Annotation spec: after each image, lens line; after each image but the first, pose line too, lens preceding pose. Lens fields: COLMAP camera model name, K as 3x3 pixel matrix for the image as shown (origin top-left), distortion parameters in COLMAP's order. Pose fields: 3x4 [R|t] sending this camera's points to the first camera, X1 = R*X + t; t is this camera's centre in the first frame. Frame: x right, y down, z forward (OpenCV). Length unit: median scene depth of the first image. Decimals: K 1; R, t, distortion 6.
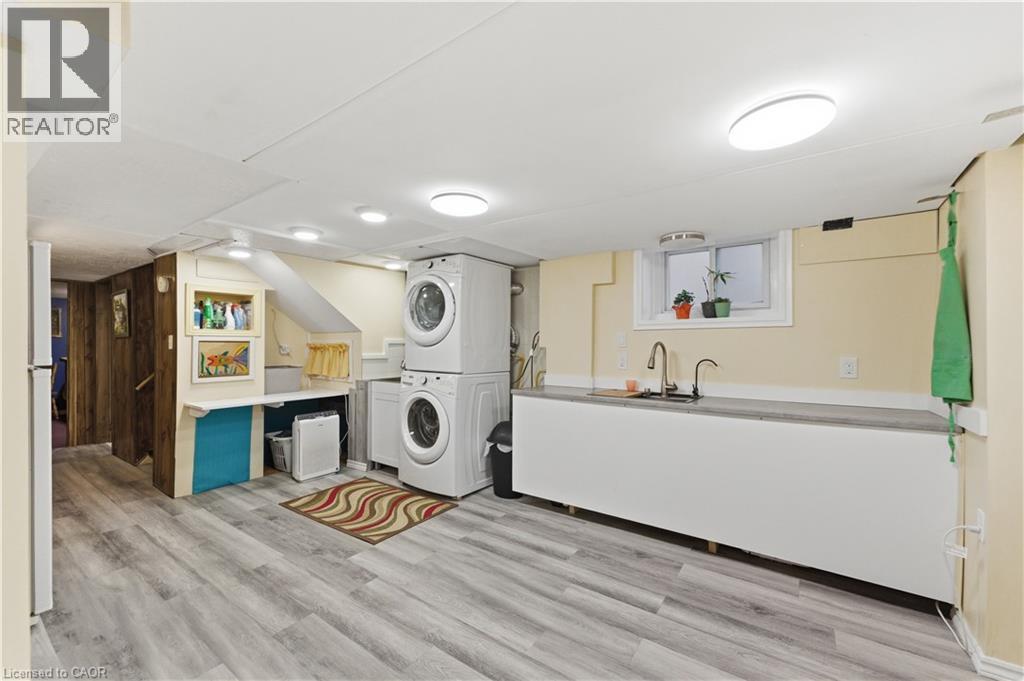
lens RADIAL K [[418.6, 0, 513.3], [0, 418.6, 343.7], [0, 0, 1]] dist [-0.001727, 0.000244]
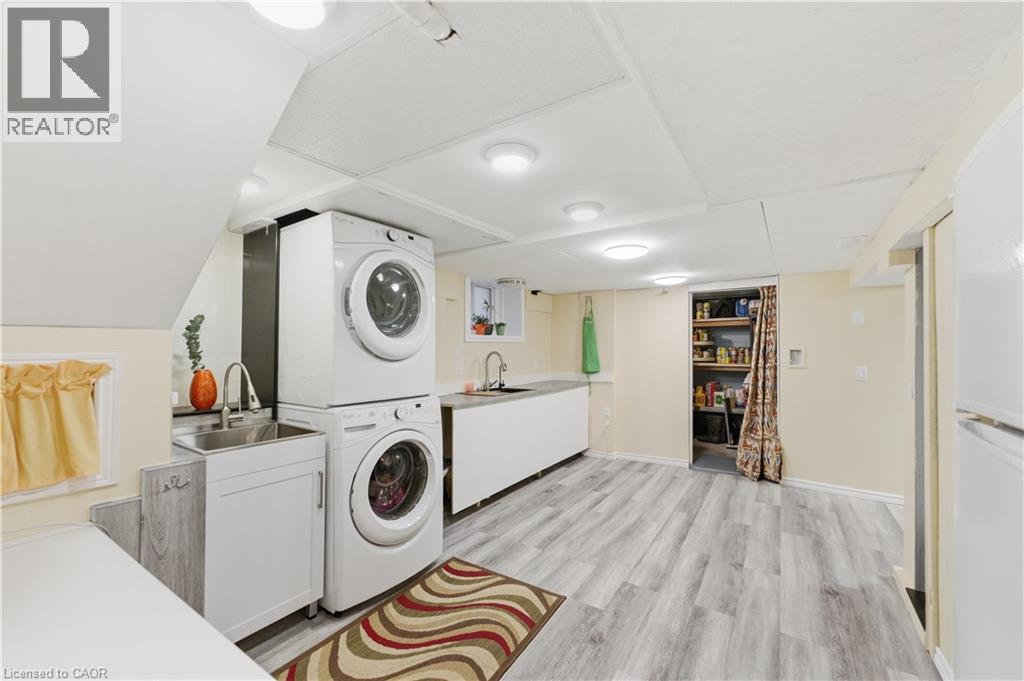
lens RADIAL K [[418.6, 0, 512.0], [0, 418.6, 345.2], [0, 0, 1]] dist [-0.001727, 0.000244]
pose [[-0.043290, 0.006507, 0.999041, -1.258224], [-0.001324, 0.999978, -0.006571, -0.020616], [-0.999062, -0.001607, -0.043280, 1.233890]]
